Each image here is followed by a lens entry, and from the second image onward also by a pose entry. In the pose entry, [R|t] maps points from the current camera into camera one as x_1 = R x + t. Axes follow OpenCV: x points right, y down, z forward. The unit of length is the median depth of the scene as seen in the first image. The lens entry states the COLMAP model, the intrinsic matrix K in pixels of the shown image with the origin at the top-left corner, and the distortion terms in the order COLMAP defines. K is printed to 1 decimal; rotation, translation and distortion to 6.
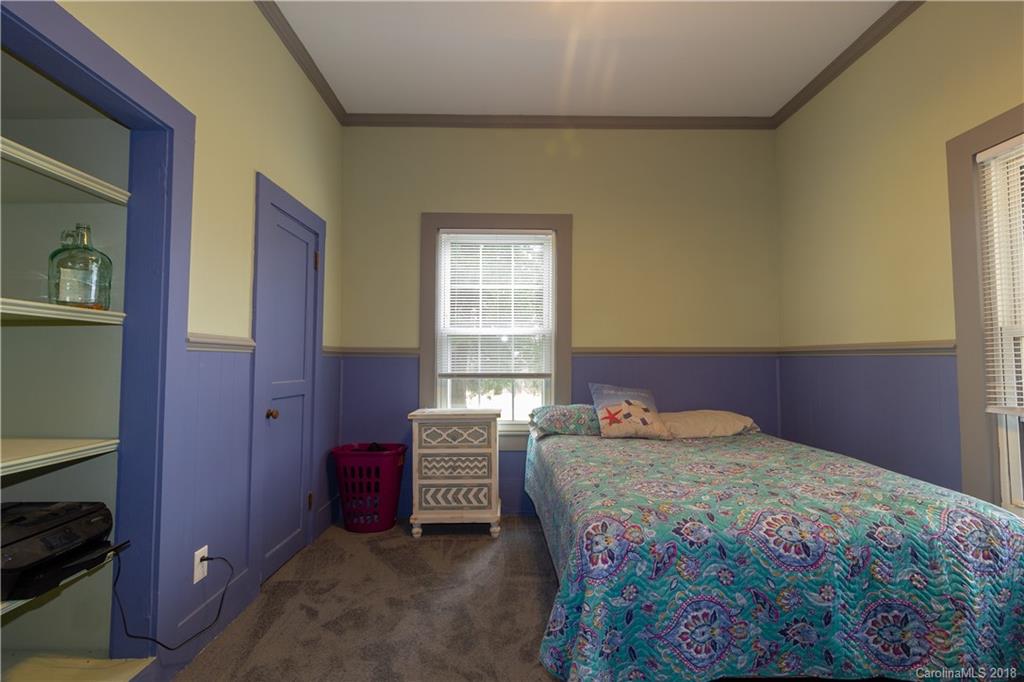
lens RADIAL K [[469.9, 0, 512.0], [0, 469.9, 341.0], [0, 0, 1]] dist [0.001534, 0.000945]
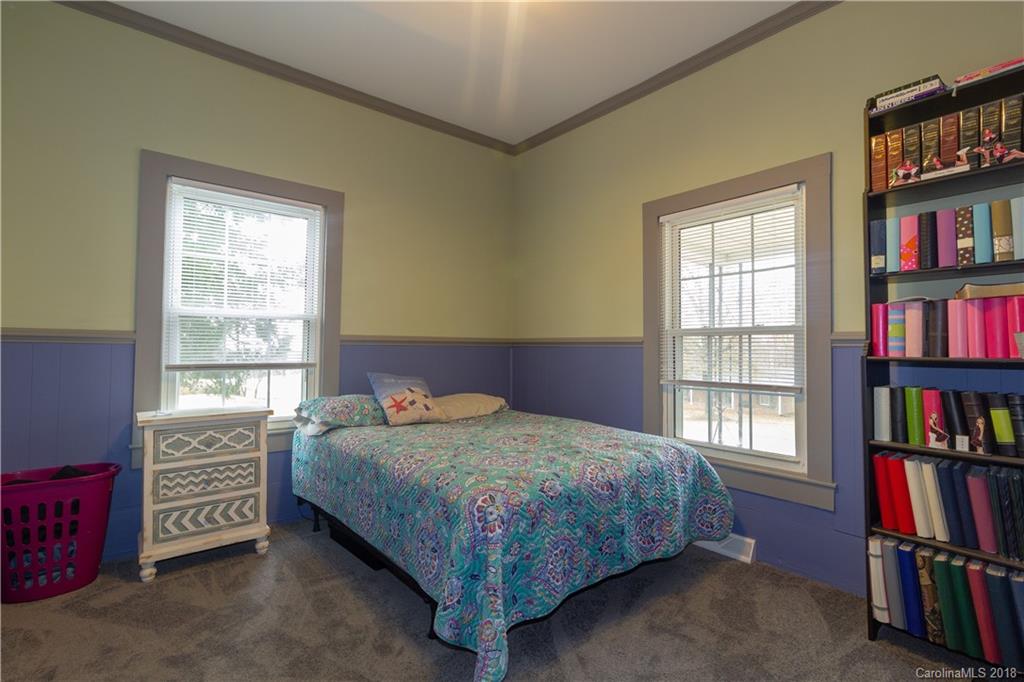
lens RADIAL K [[482.2, 0, 514.0], [0, 482.2, 339.4], [0, 0, 1]] dist [0.000580, 0.000333]
pose [[0.782131, 0.016129, 0.622905, -0.239082], [-0.031917, 0.999390, 0.014198, -0.002292], [-0.622296, -0.030986, 0.782169, 0.034974]]
